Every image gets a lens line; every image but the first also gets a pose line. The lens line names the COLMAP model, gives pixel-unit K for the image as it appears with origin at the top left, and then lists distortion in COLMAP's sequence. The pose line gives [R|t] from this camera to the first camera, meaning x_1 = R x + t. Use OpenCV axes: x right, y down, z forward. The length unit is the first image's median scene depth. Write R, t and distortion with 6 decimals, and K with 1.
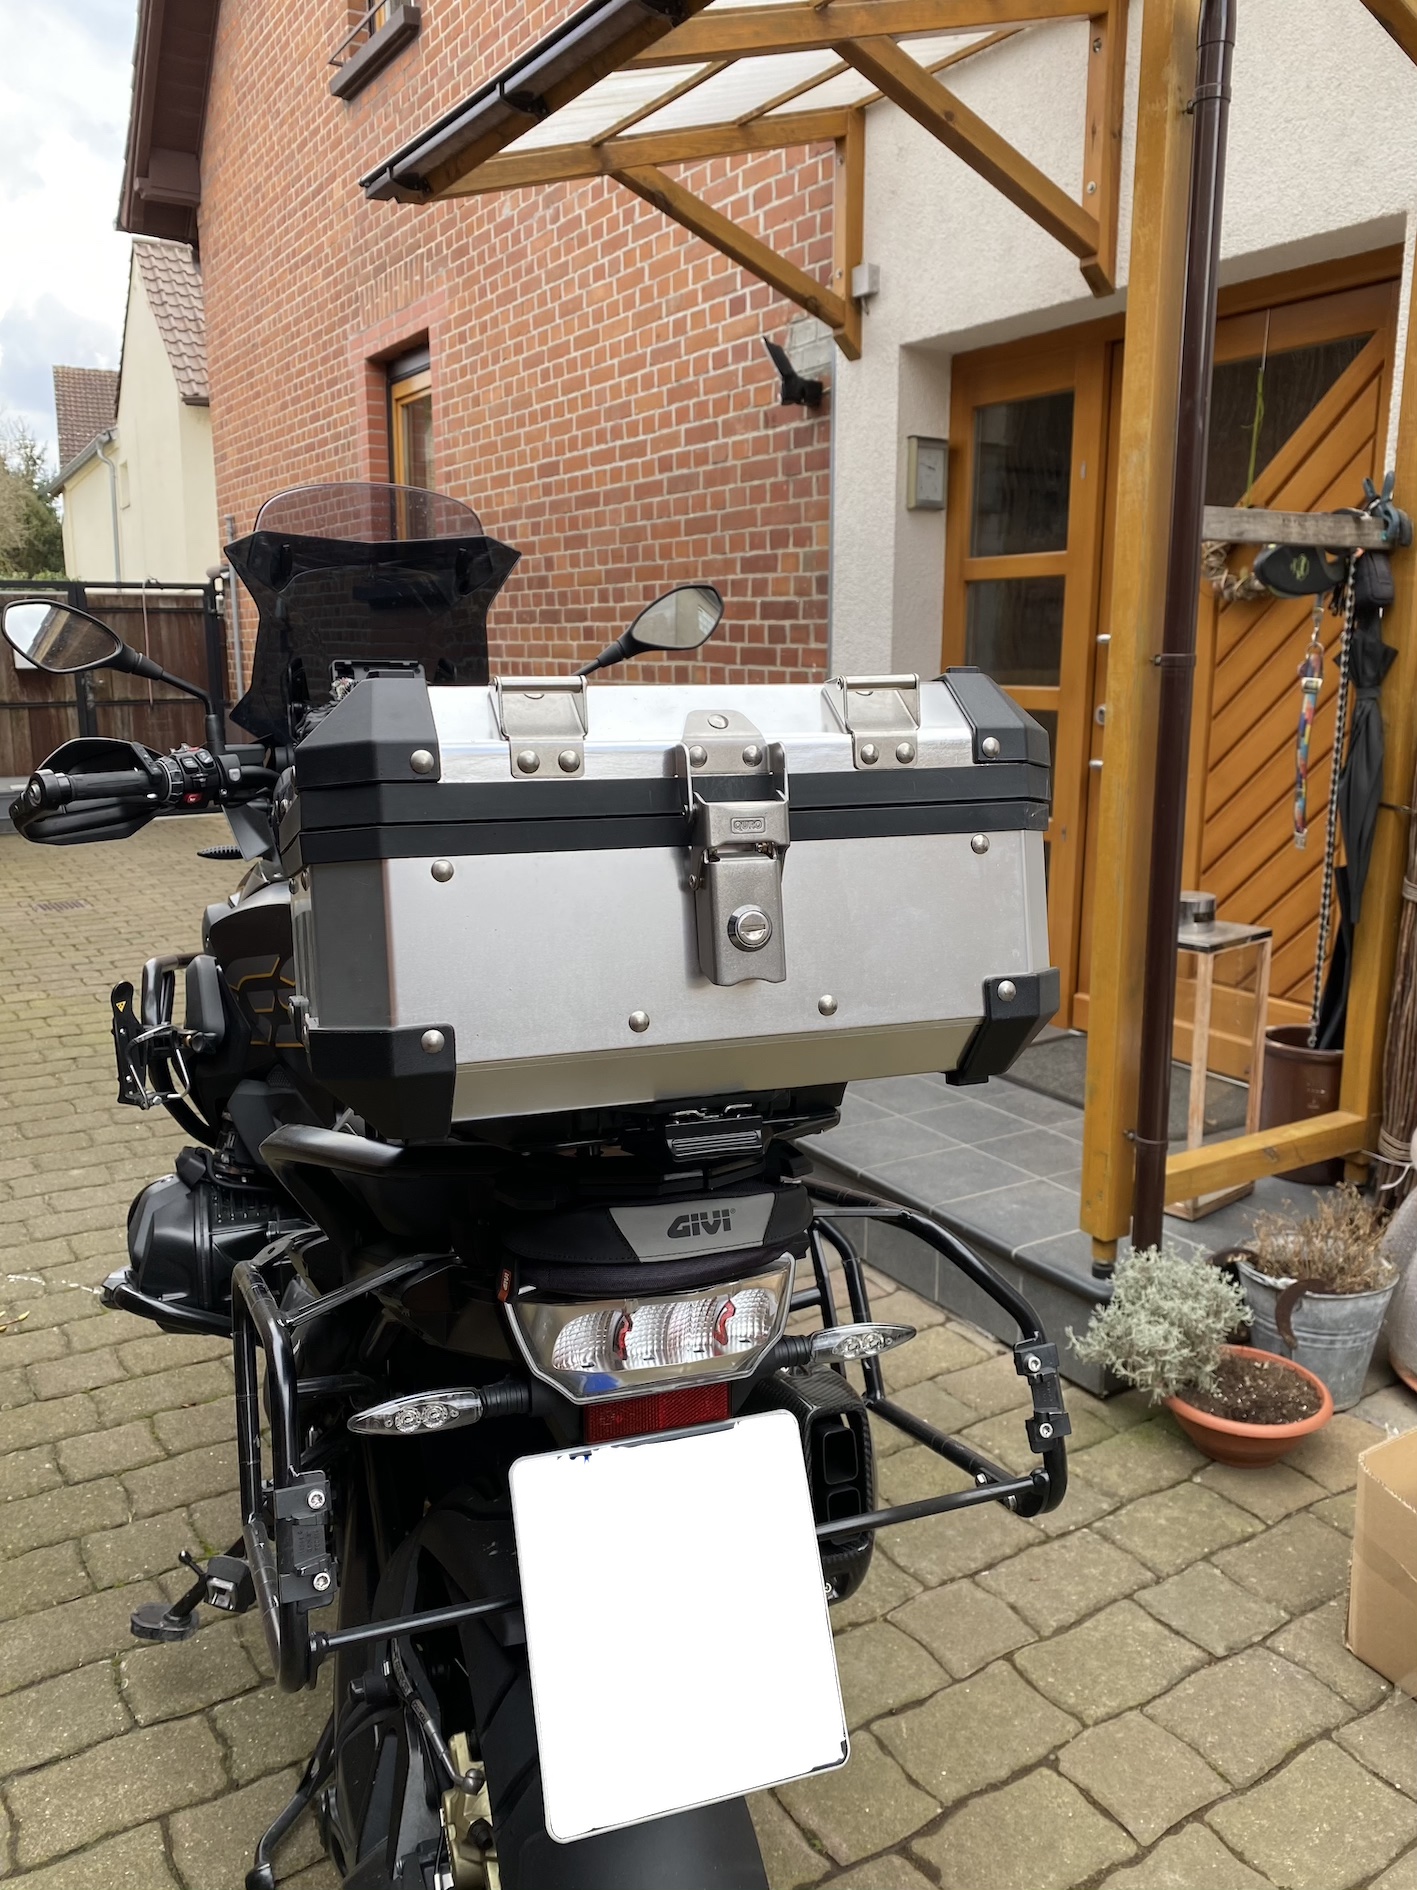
lens RADIAL K [[1439.5, 0, 719.7], [0, 1439.5, 923.1], [0, 0, 1]] dist [0.014247, -0.018885]
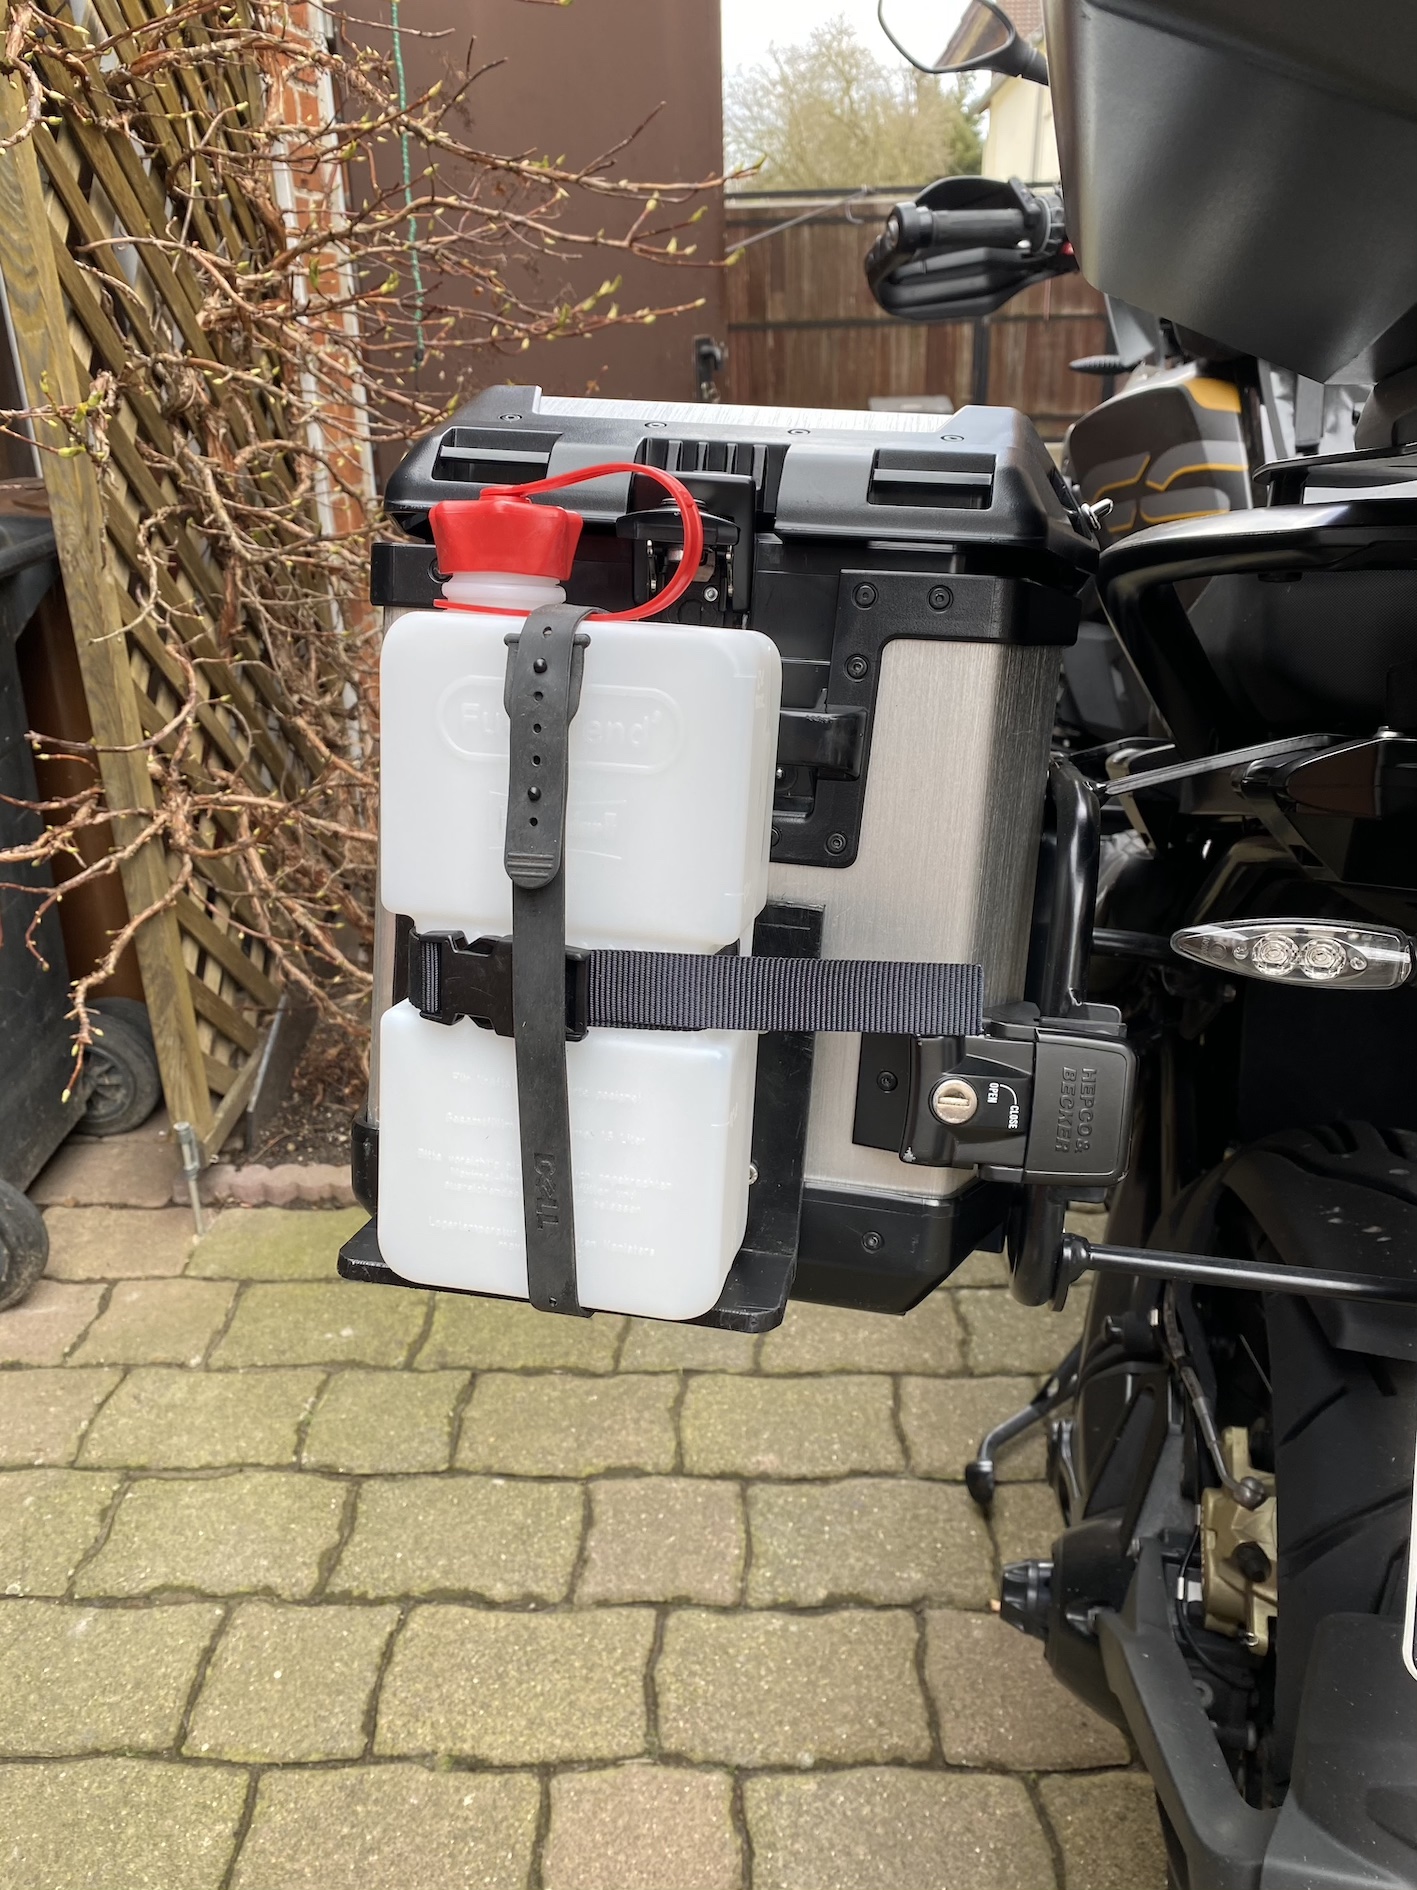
lens RADIAL K [[1439.5, 0, 712.4], [0, 1439.5, 929.8], [0, 0, 1]] dist [0.014247, -0.018885]
pose [[0.834619, 0.200071, -0.513208, -0.049472], [-0.077543, 0.965101, 0.250133, 0.094307], [0.545342, -0.168970, 0.821006, 0.180800]]
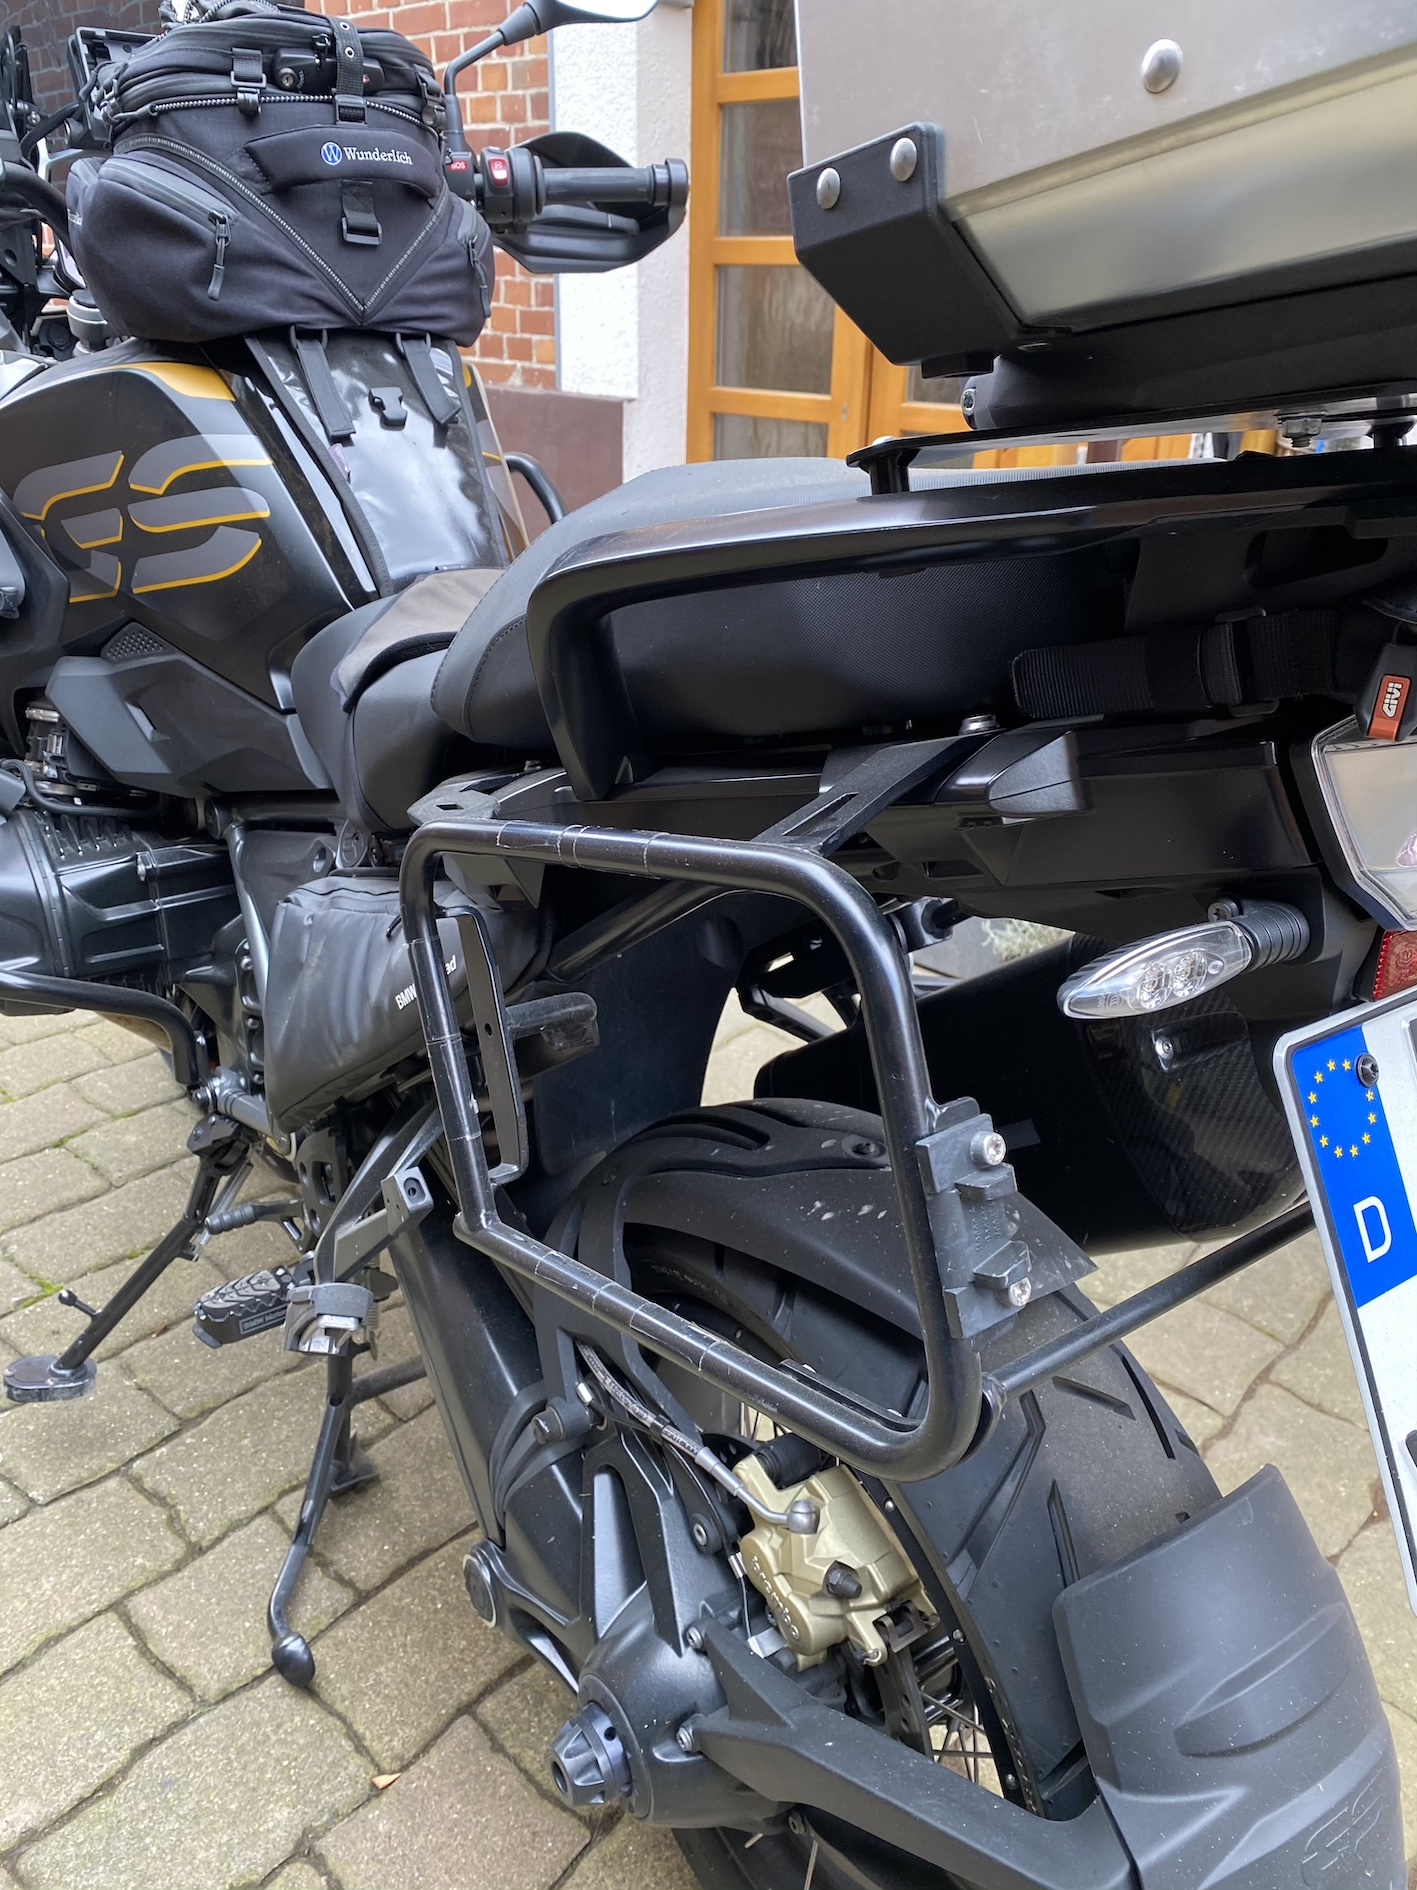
lens RADIAL K [[1439.5, 0, 708.8], [0, 1439.5, 930.5], [0, 0, 1]] dist [0.014247, -0.018885]
pose [[0.963783, -0.093185, 0.249876, -0.231870], [0.033220, 0.971618, 0.234210, 0.090177], [-0.264609, -0.217427, 0.939525, 0.253959]]
